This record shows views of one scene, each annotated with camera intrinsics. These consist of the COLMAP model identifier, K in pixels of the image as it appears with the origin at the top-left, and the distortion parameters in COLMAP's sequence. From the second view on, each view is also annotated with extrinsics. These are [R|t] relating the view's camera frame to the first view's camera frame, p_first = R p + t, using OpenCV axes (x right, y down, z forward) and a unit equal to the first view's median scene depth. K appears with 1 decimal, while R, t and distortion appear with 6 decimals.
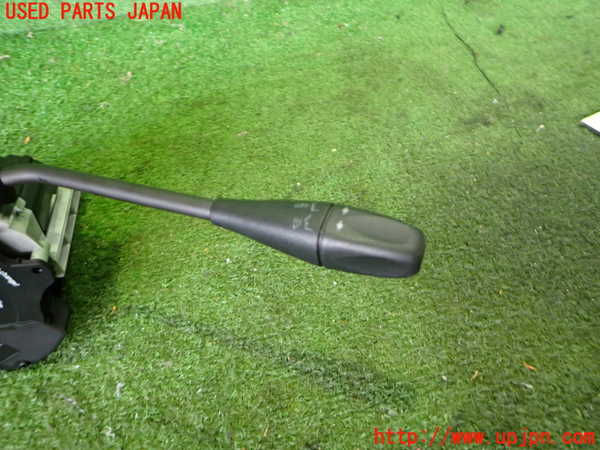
lens RADIAL K [[462.2, 0, 302.4], [0, 462.2, 226.4], [0, 0, 1]] dist [0.032914, -0.007442]
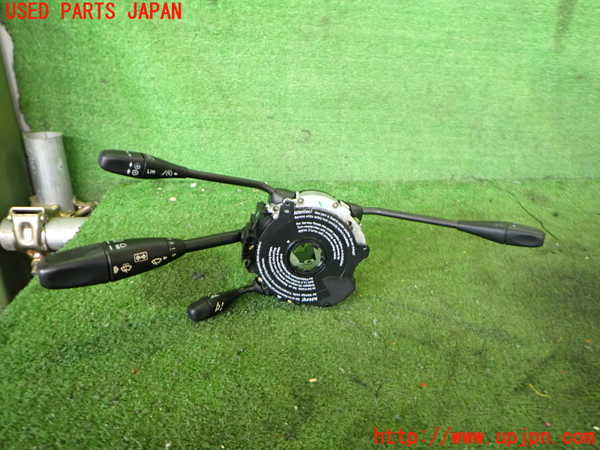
lens RADIAL K [[462.2, 0, 300.2], [0, 462.2, 227.3], [0, 0, 1]] dist [0.032914, -0.007442]
pose [[0.984175, 0.142752, -0.104981, -0.308514], [-0.172953, 0.902774, -0.393811, 0.456702], [0.038557, 0.405736, 0.913177, -0.563295]]
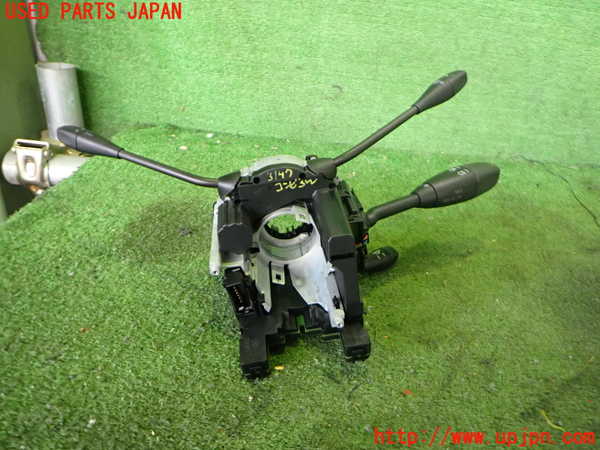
lens RADIAL K [[462.2, 0, 299.0], [0, 462.2, 228.0], [0, 0, 1]] dist [0.032914, -0.007442]
pose [[0.948052, 0.260397, -0.182734, -0.222110], [-0.306496, 0.901526, -0.305470, 0.378887], [0.085196, 0.345609, 0.934503, -0.411068]]
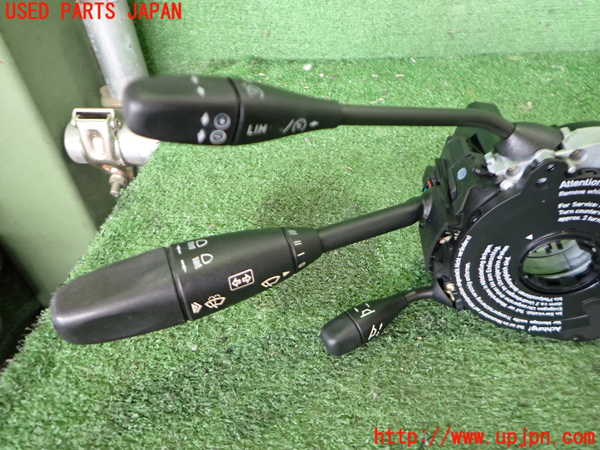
lens RADIAL K [[462.2, 0, 297.4], [0, 462.2, 229.2], [0, 0, 1]] dist [0.032914, -0.007442]
pose [[0.941358, 0.222538, -0.253619, -0.561379], [-0.245049, 0.967621, -0.060509, 0.151672], [0.231942, 0.119109, 0.965410, -0.129959]]
